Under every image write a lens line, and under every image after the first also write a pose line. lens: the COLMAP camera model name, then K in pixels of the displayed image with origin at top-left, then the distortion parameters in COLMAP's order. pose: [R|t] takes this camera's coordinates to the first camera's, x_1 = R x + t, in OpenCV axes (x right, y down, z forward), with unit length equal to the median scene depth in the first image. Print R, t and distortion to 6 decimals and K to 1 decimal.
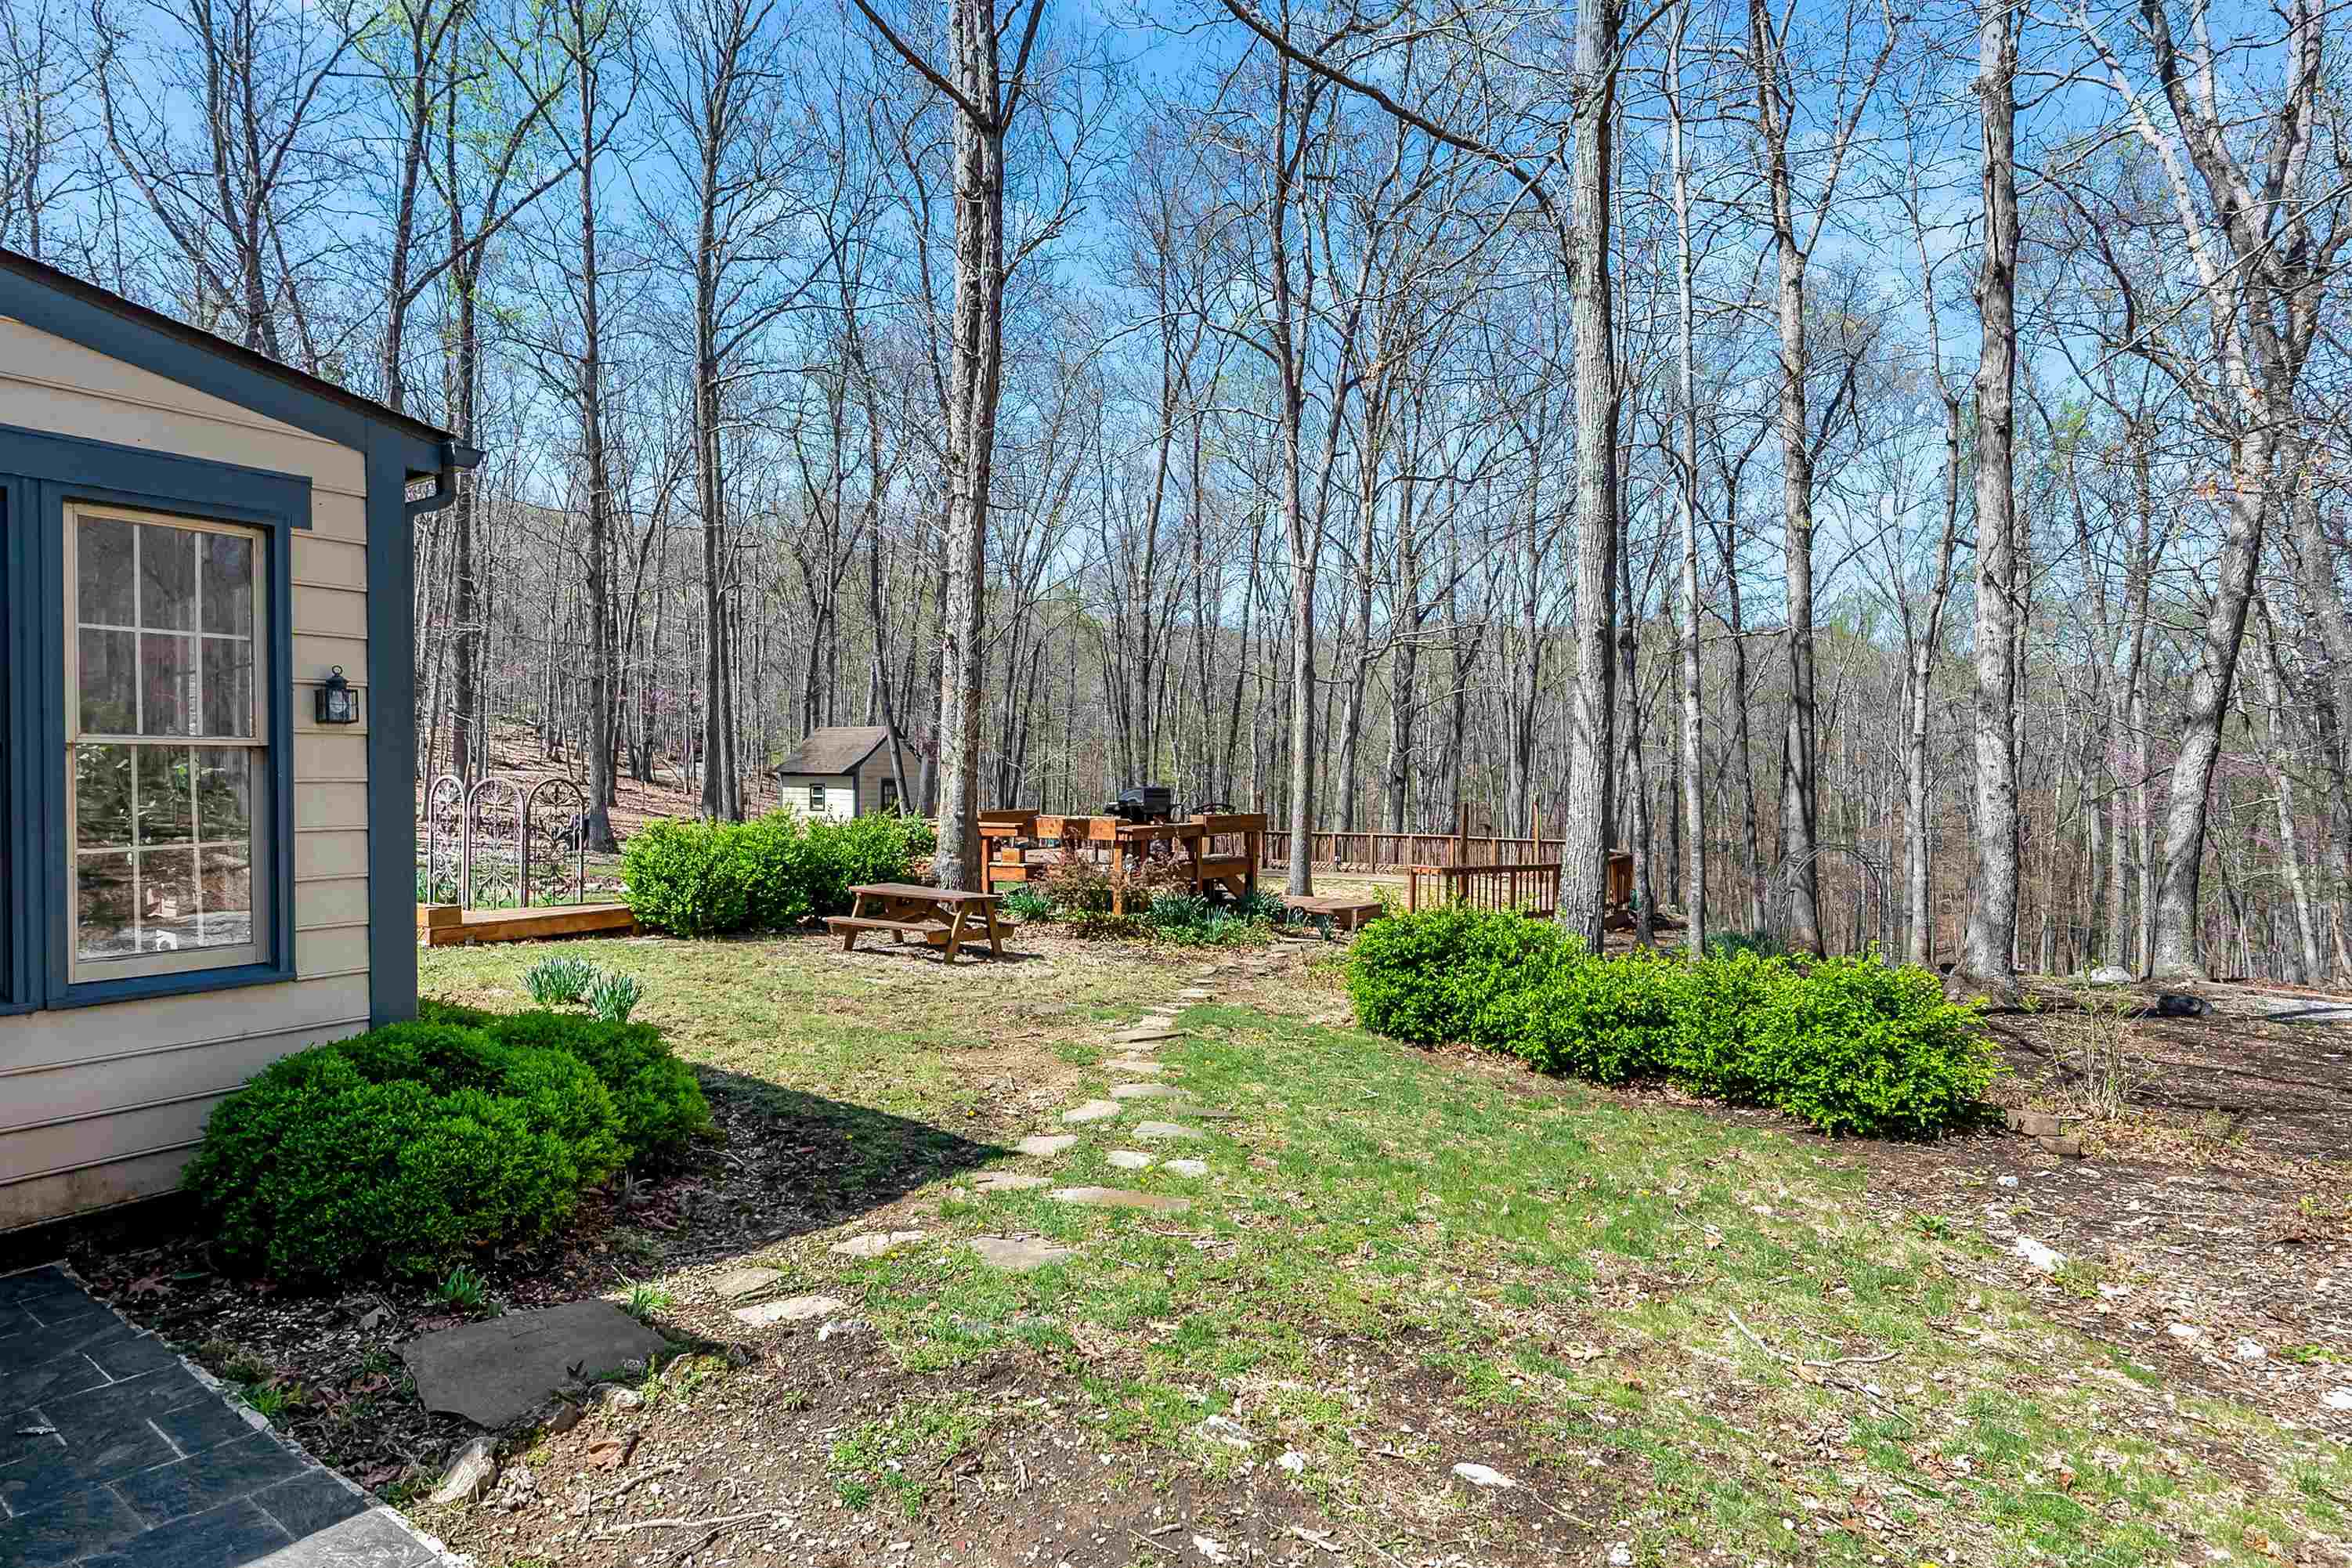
lens RADIAL K [[1197.6, 0, 1176.0], [0, 1197.6, 784.0], [0, 0, 1]] dist [-0.003402, -0.000991]
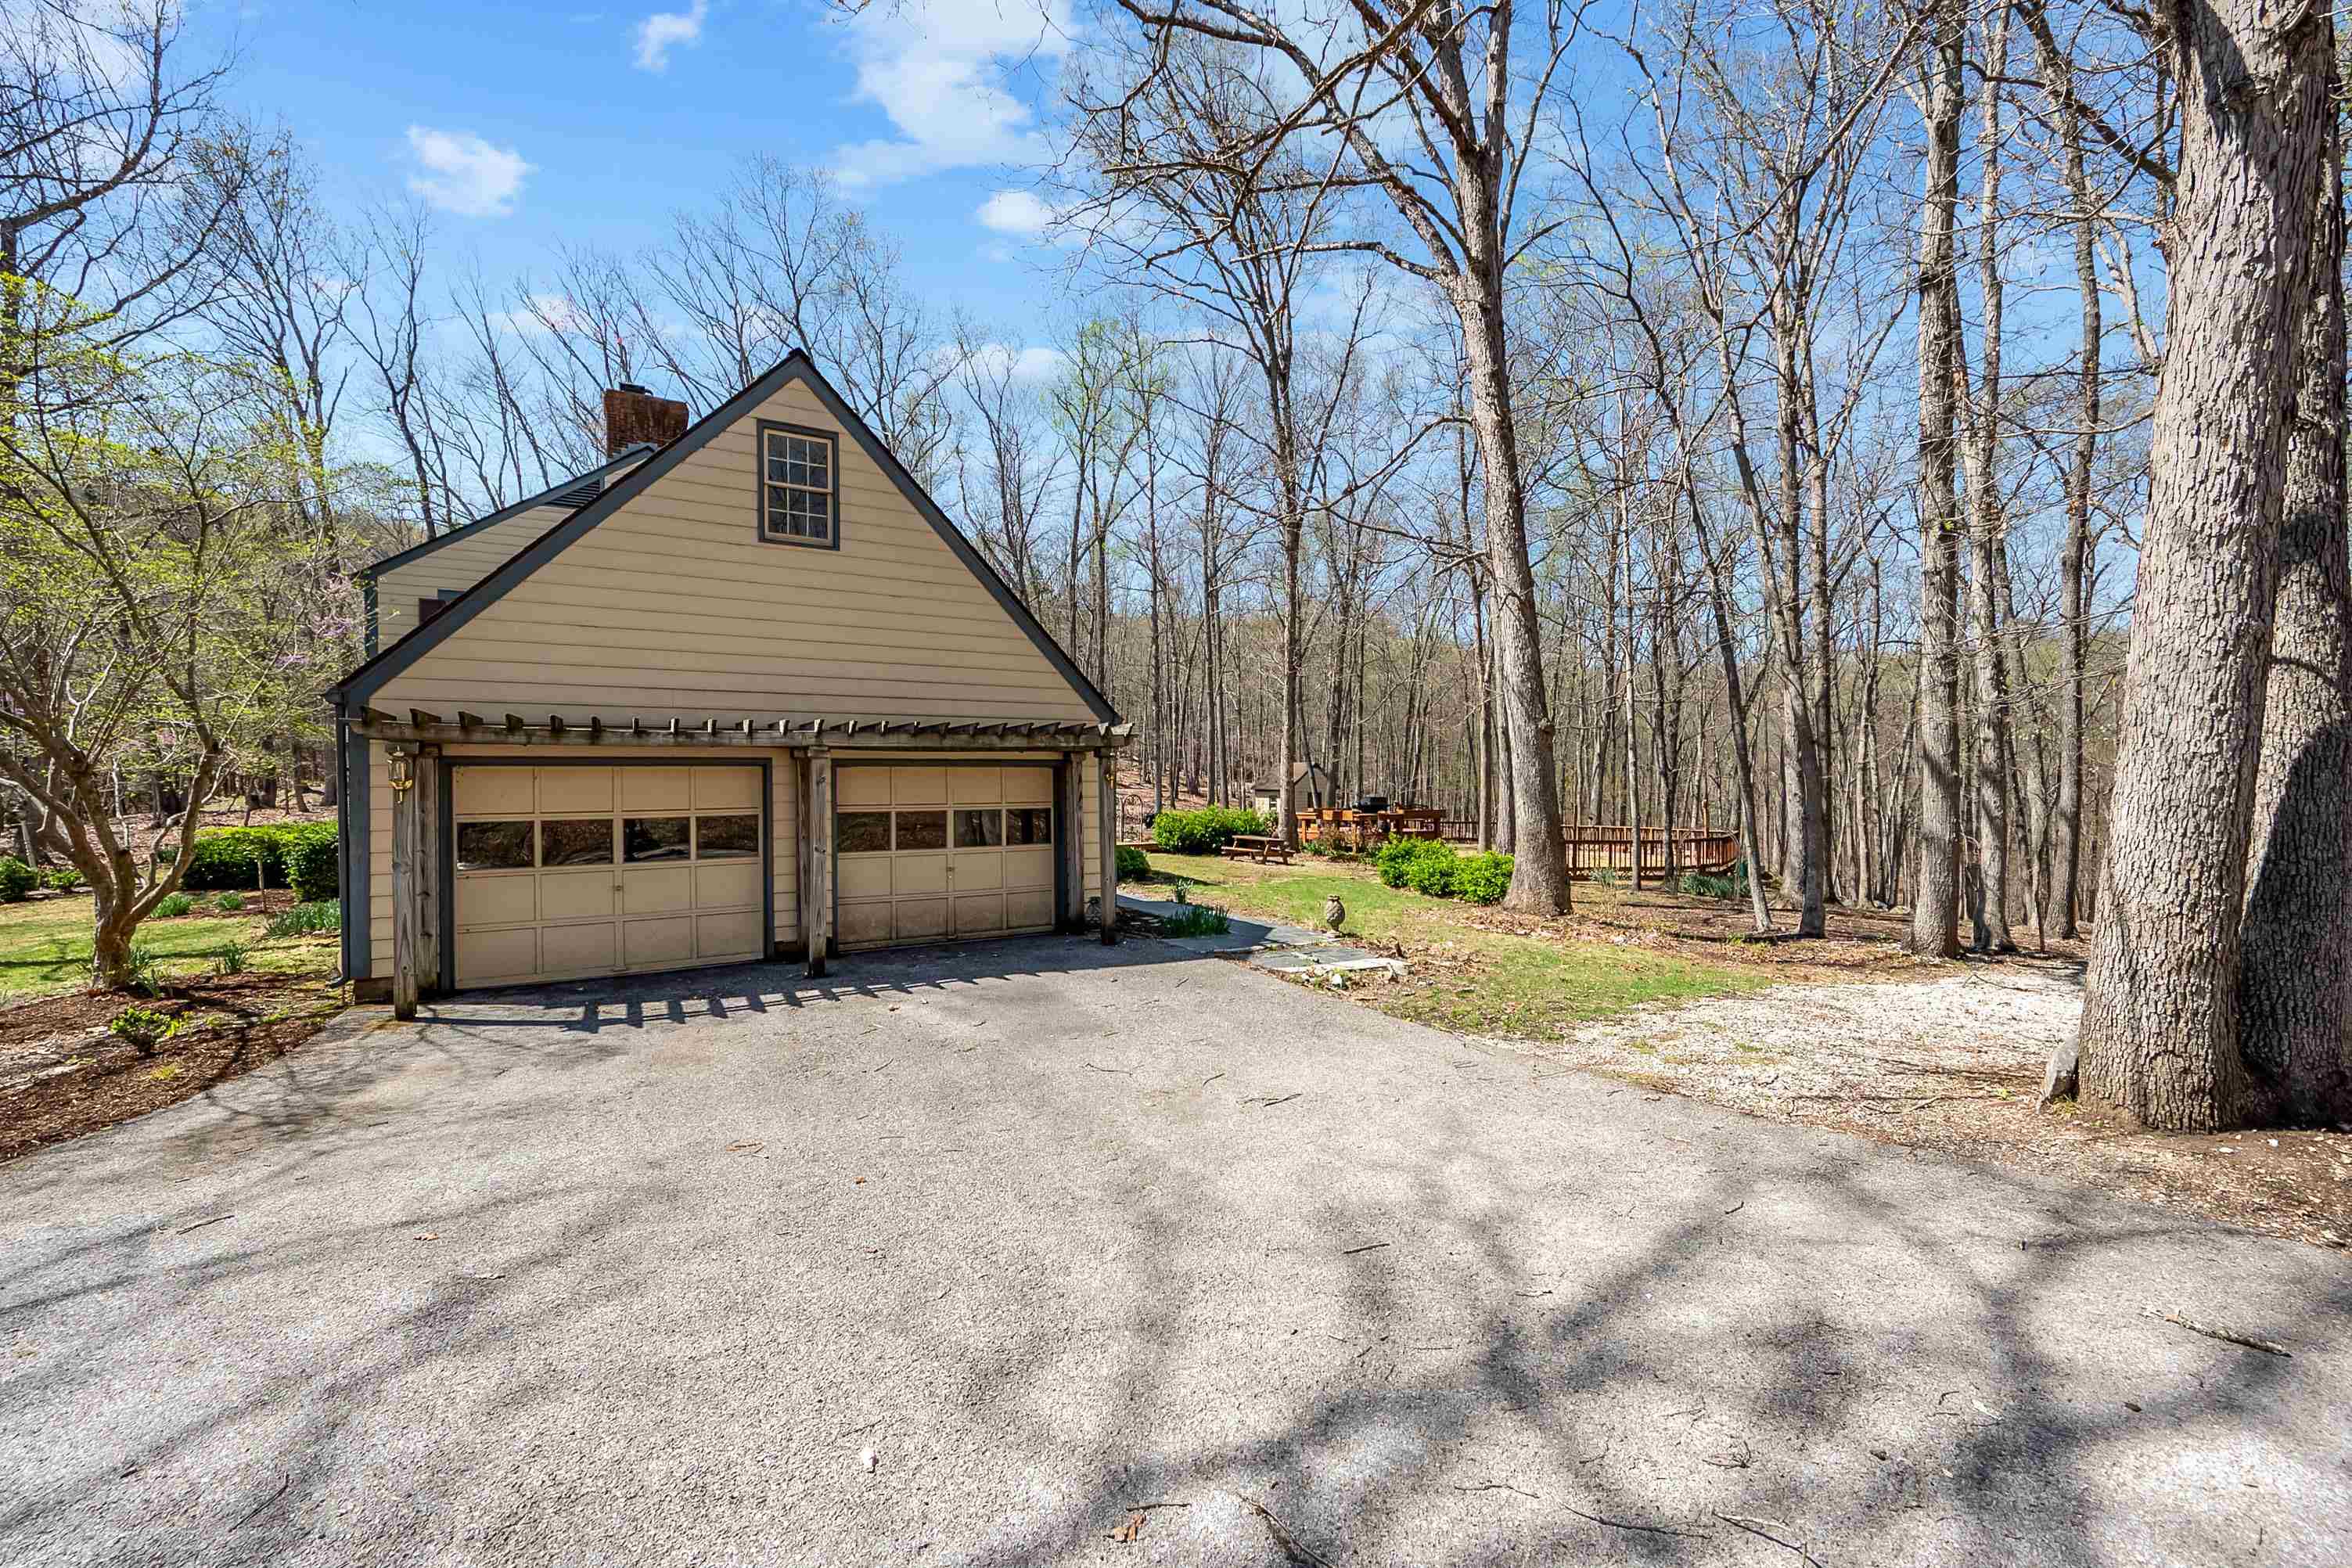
lens RADIAL K [[939.3, 0, 1170.5], [0, 939.3, 784.9], [0, 0, 1]] dist [0.000673, -0.000147]
pose [[0.892616, -0.007772, -0.450751, 0.439658], [0.002611, 0.999924, -0.012072, 0.000622], [0.450810, 0.009598, 0.892568, -0.728294]]
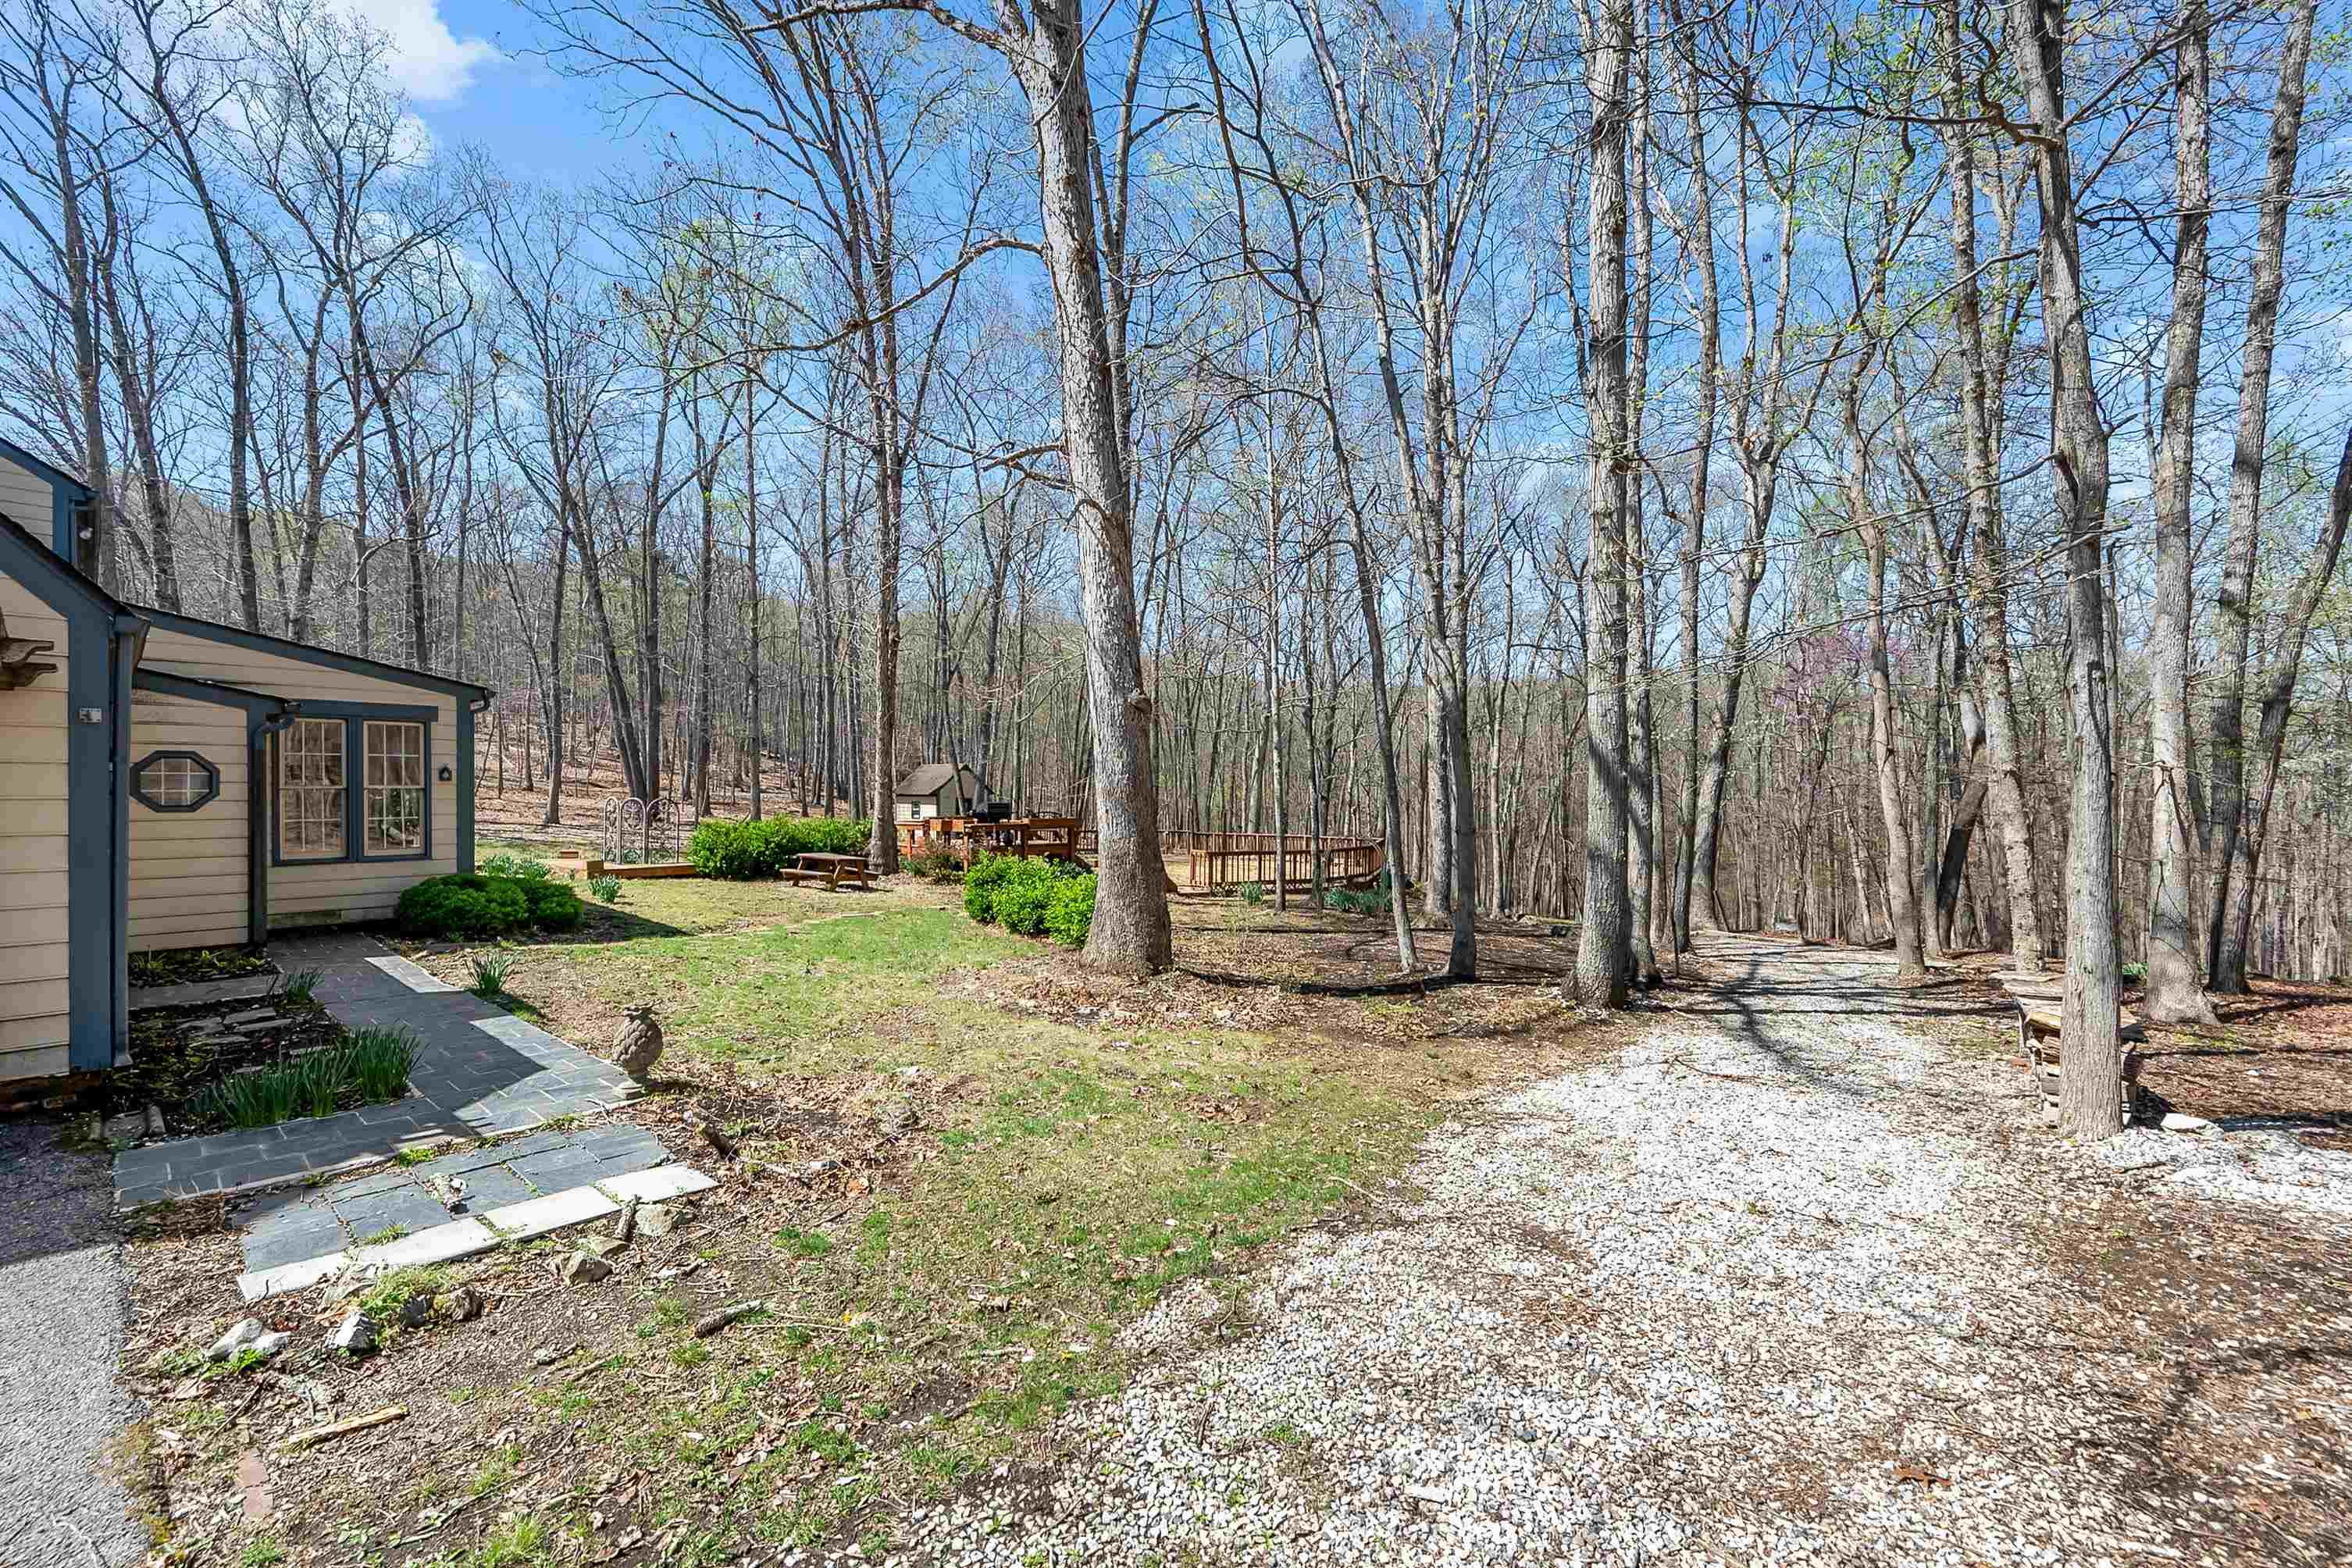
lens RADIAL K [[944.7, 0, 1176.6], [0, 944.7, 796.2], [0, 0, 1]] dist [0.002710, 0.000423]
pose [[0.990096, -0.001471, -0.140388, 0.469440], [0.000610, 0.999981, -0.006173, 0.002038], [0.140394, 0.006027, 0.990077, -0.366191]]
